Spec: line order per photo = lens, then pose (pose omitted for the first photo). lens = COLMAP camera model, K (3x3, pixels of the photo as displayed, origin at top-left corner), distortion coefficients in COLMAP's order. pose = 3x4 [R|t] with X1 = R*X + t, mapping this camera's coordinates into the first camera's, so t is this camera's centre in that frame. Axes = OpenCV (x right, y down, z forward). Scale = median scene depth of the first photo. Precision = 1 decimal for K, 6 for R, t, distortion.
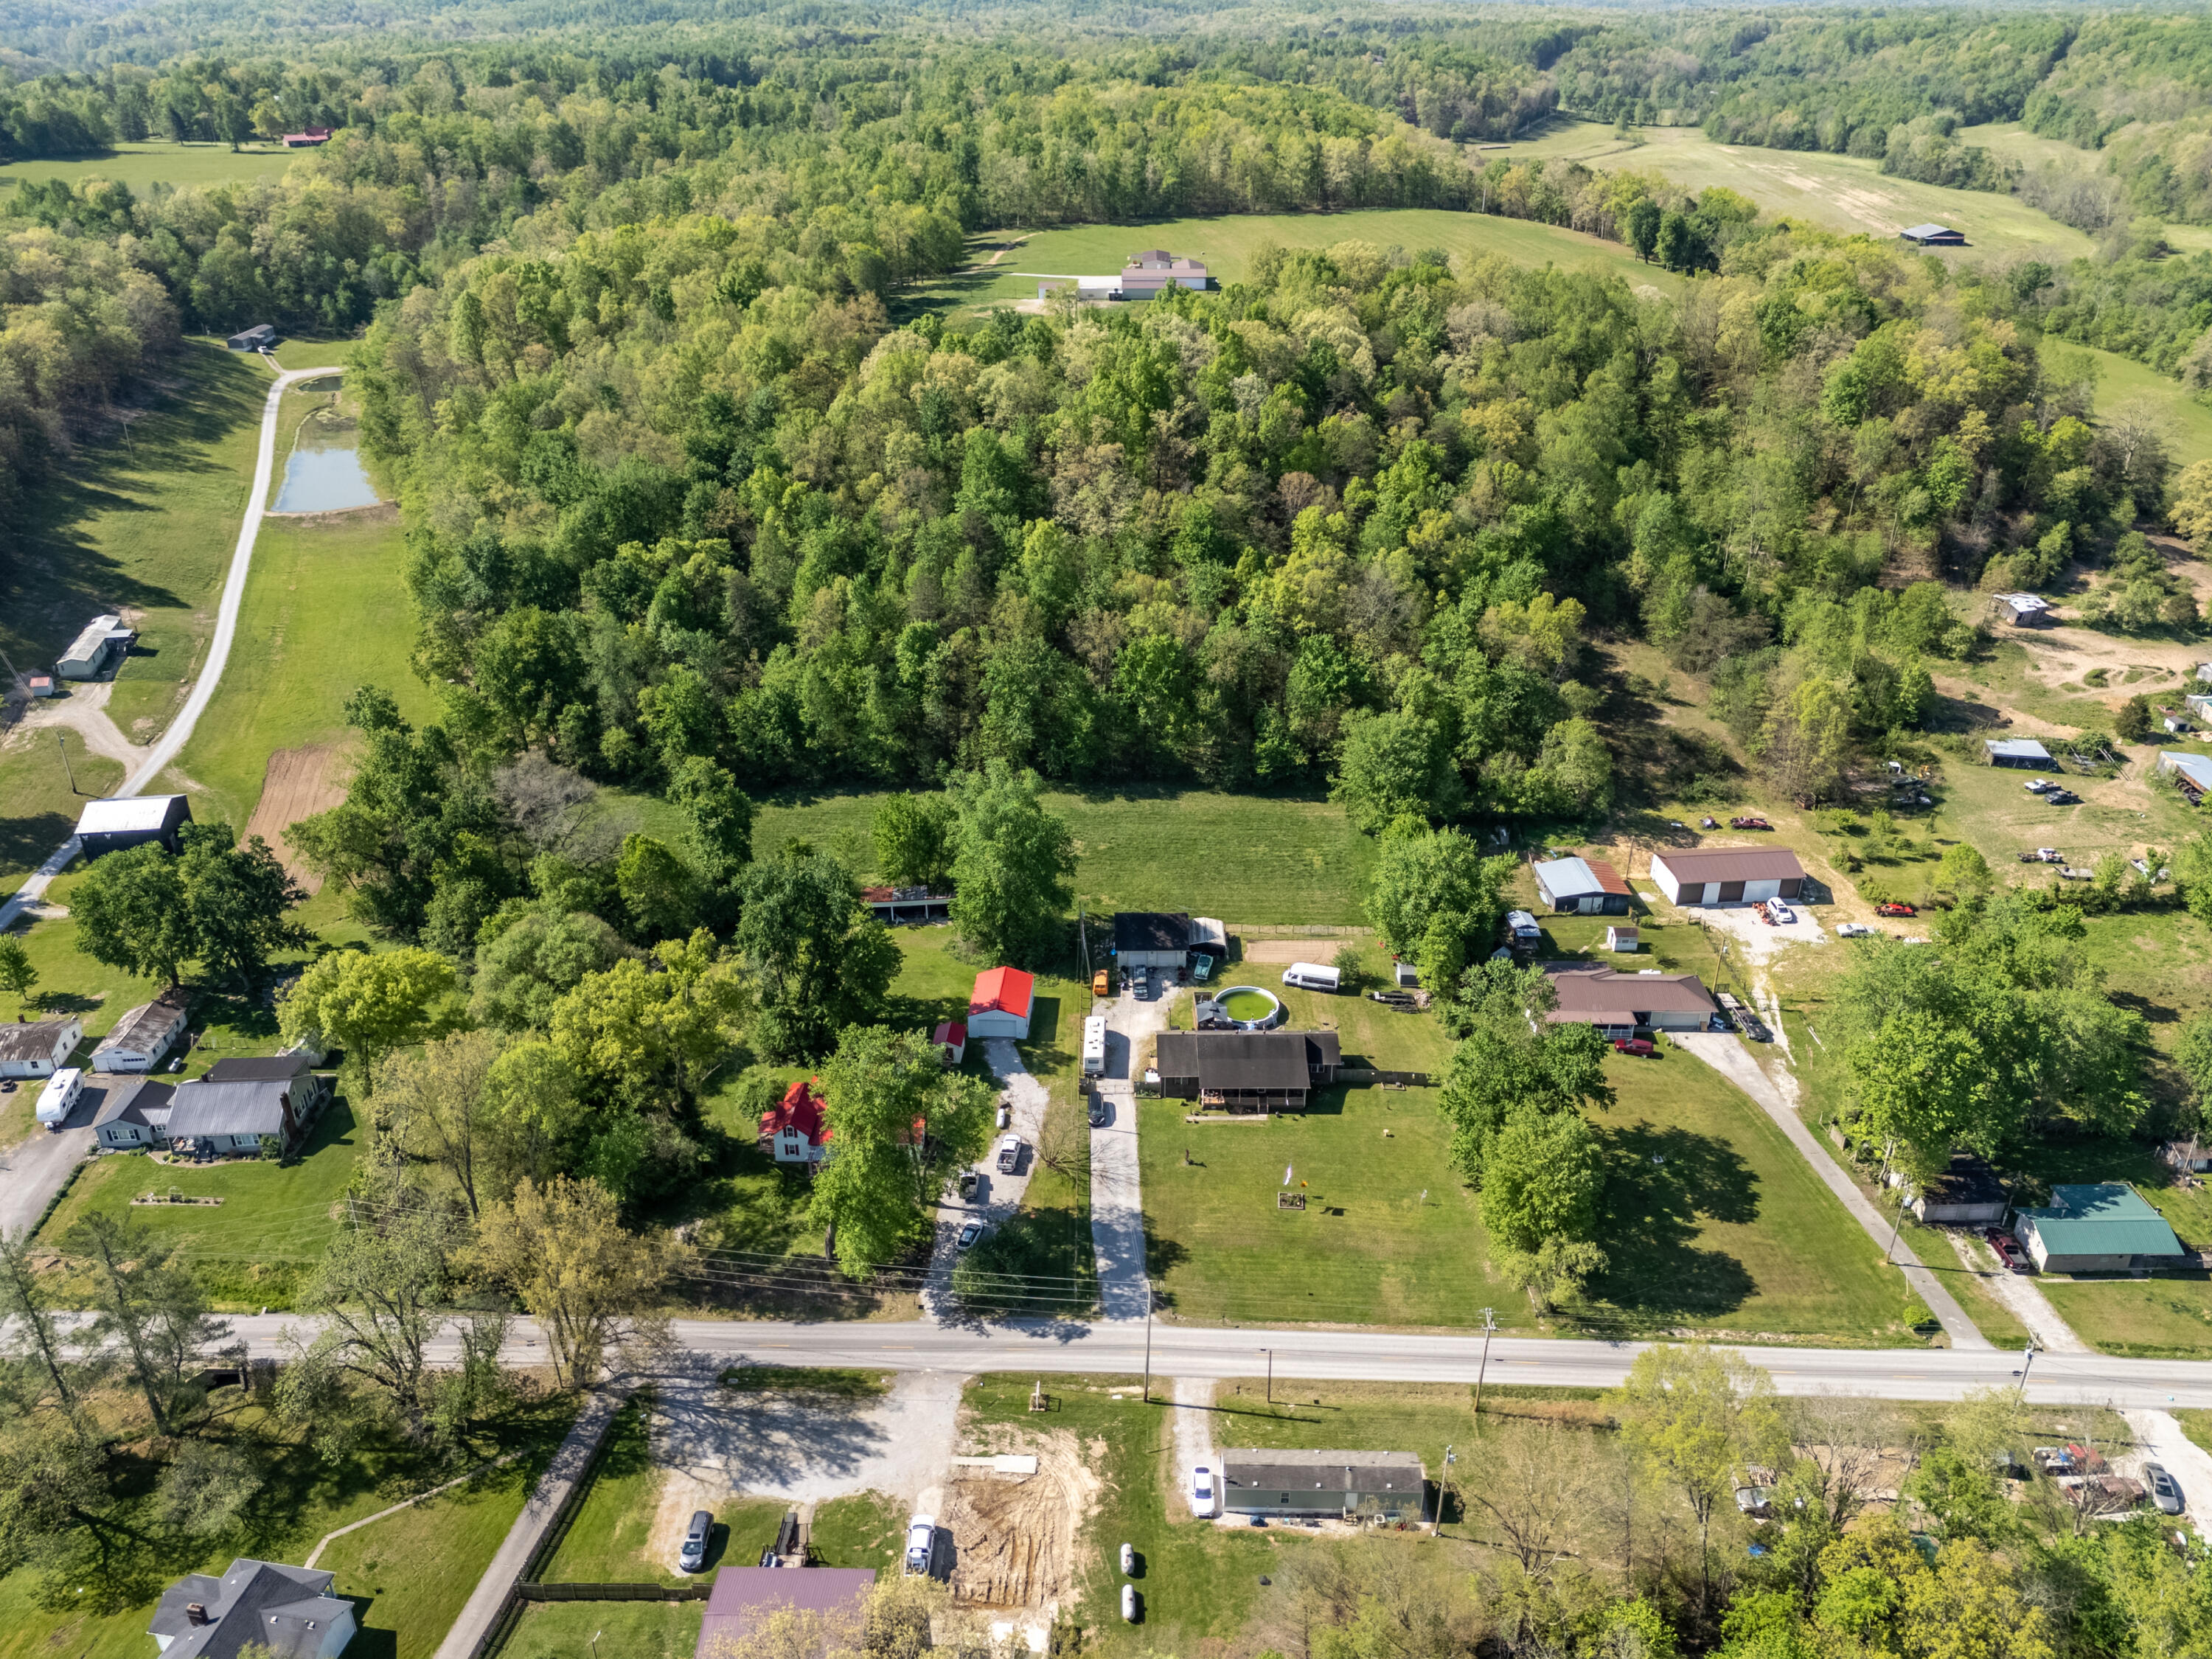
lens RADIAL K [[1633.0, 0, 1106.0], [0, 1633.0, 829.5], [0, 0, 1]] dist [0.072330, -0.071546]
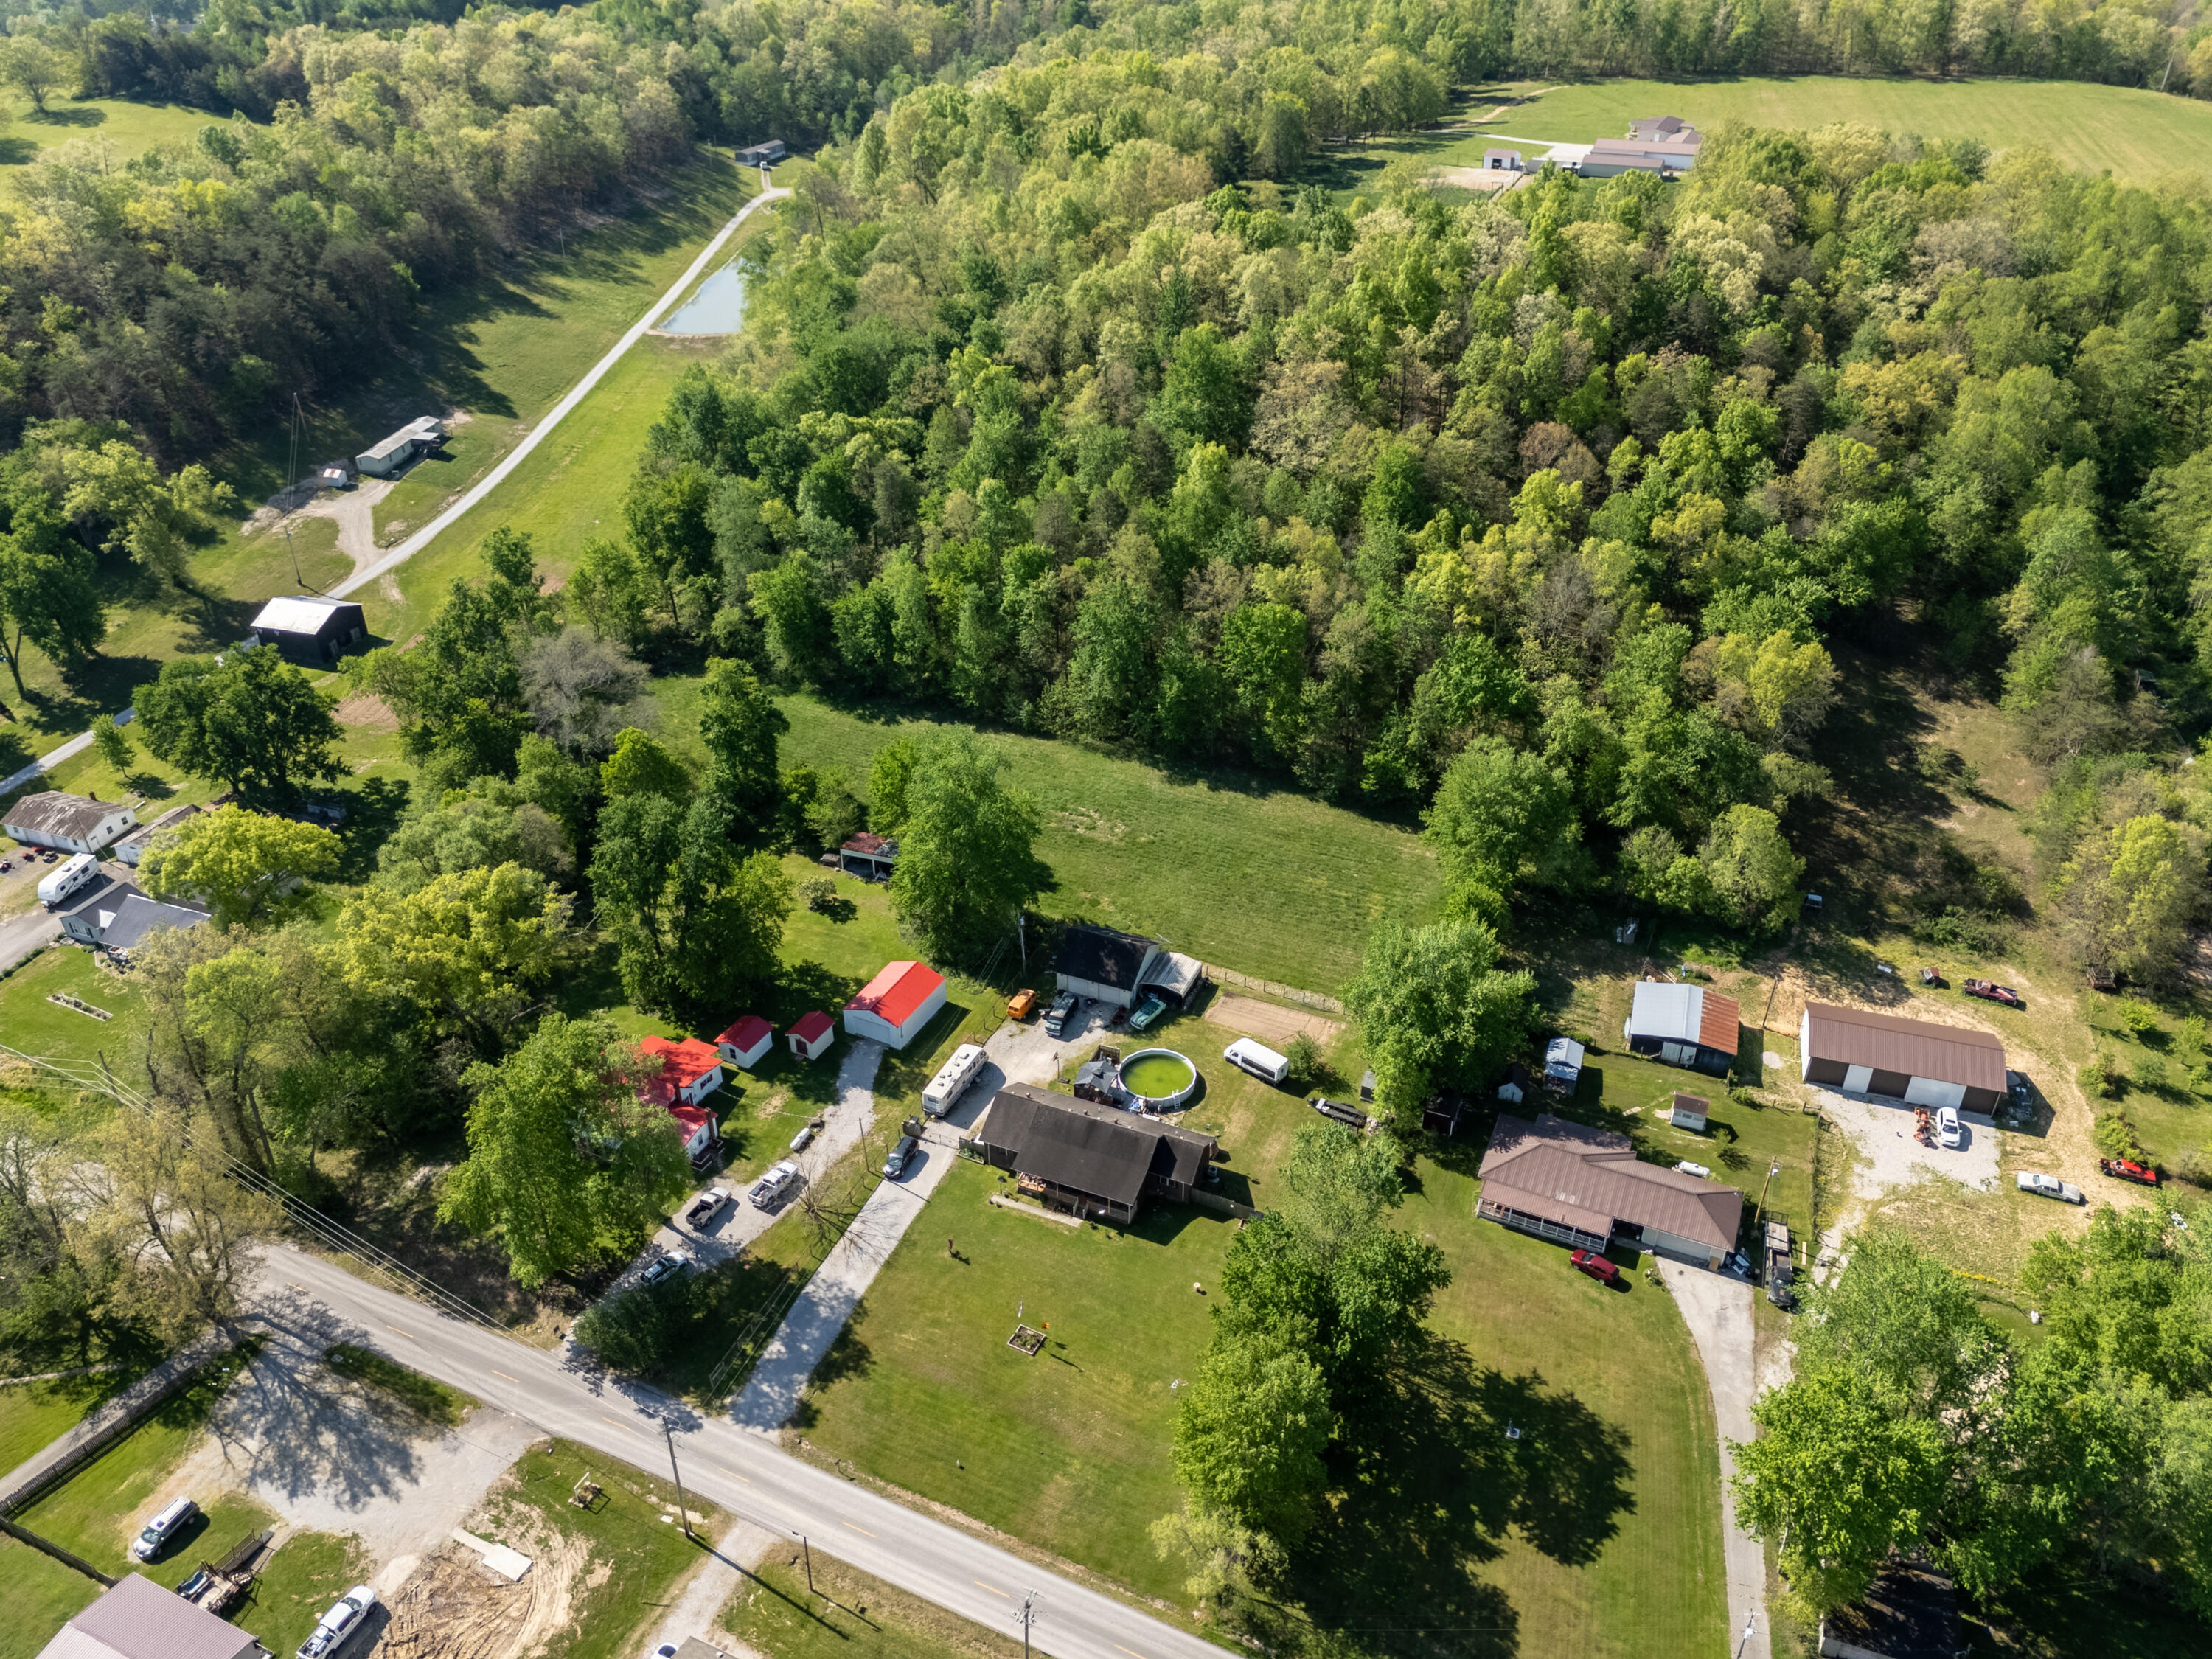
lens RADIAL K [[1633.0, 0, 1106.0], [0, 1633.0, 829.5], [0, 0, 1]] dist [0.072330, -0.071546]
pose [[0.918124, 0.209792, -0.336208, 0.267402], [-0.179429, 0.976505, 0.119346, -0.093198], [0.353346, -0.049249, 0.934195, 0.181321]]
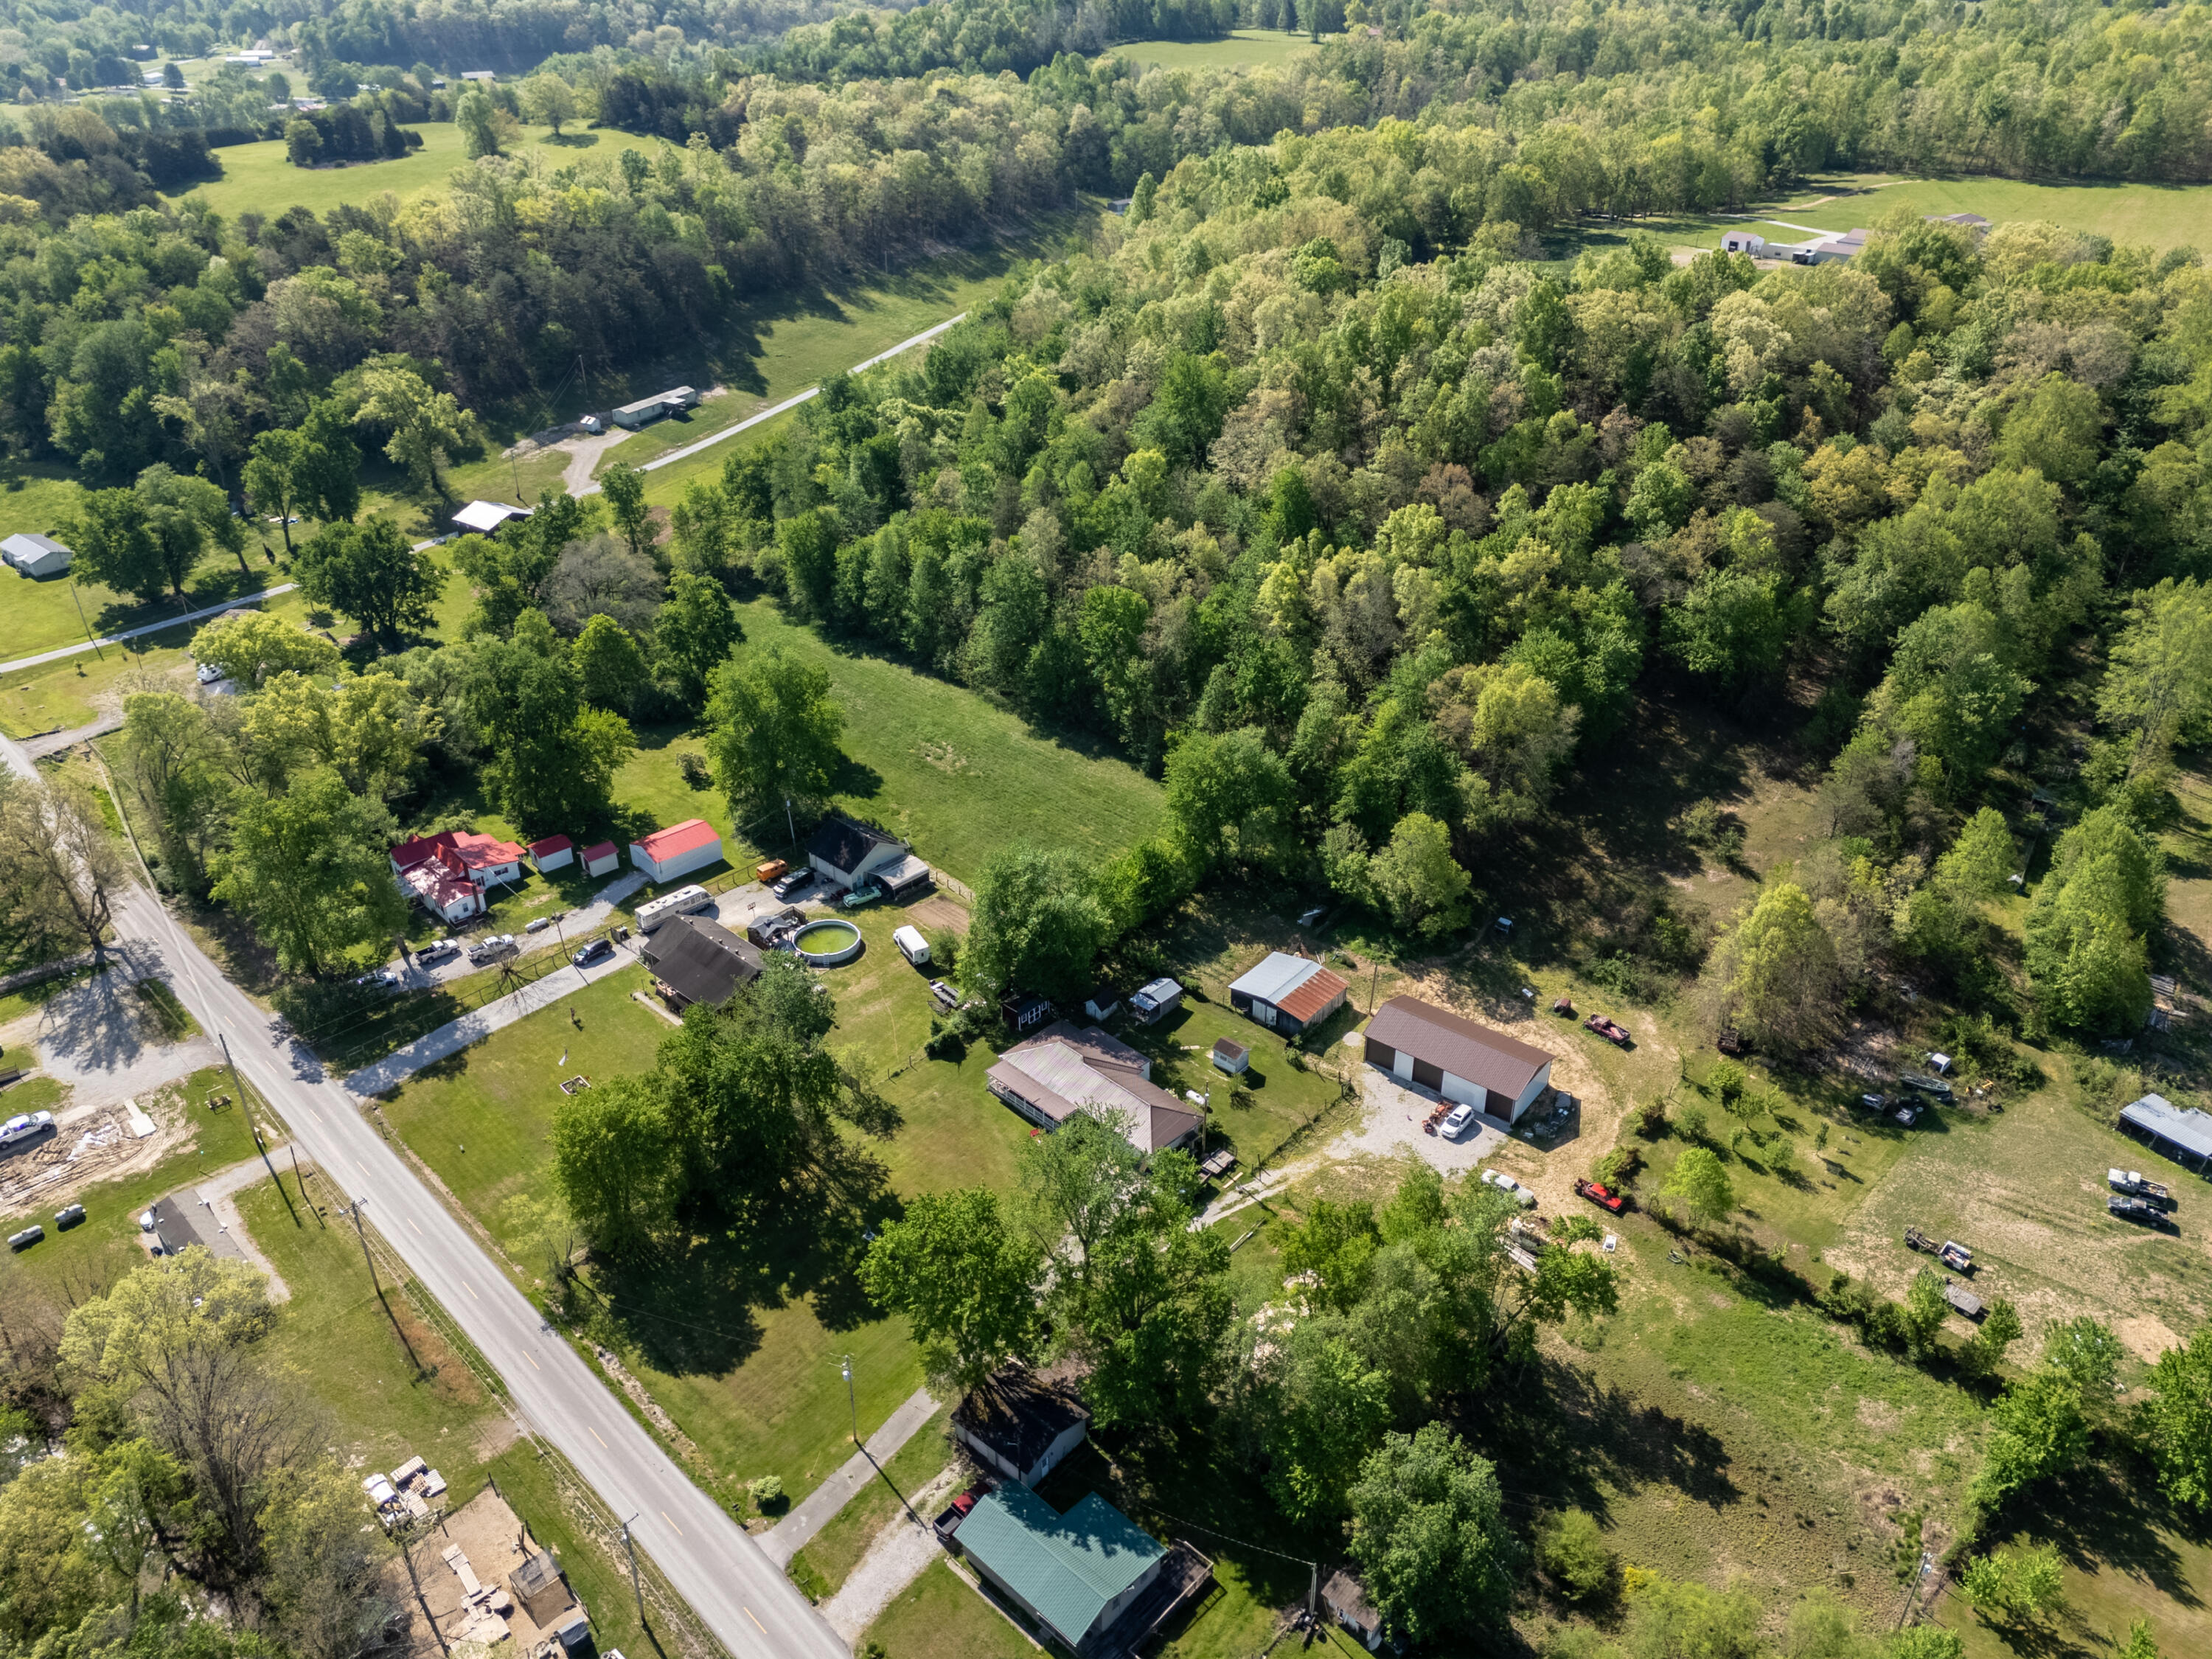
lens RADIAL K [[1633.0, 0, 1106.0], [0, 1633.0, 829.5], [0, 0, 1]] dist [0.072330, -0.071546]
pose [[0.722234, 0.343088, -0.600557, 0.656584], [-0.315065, 0.936175, 0.155921, -0.135941], [0.615720, 0.076603, 0.784232, 0.273756]]
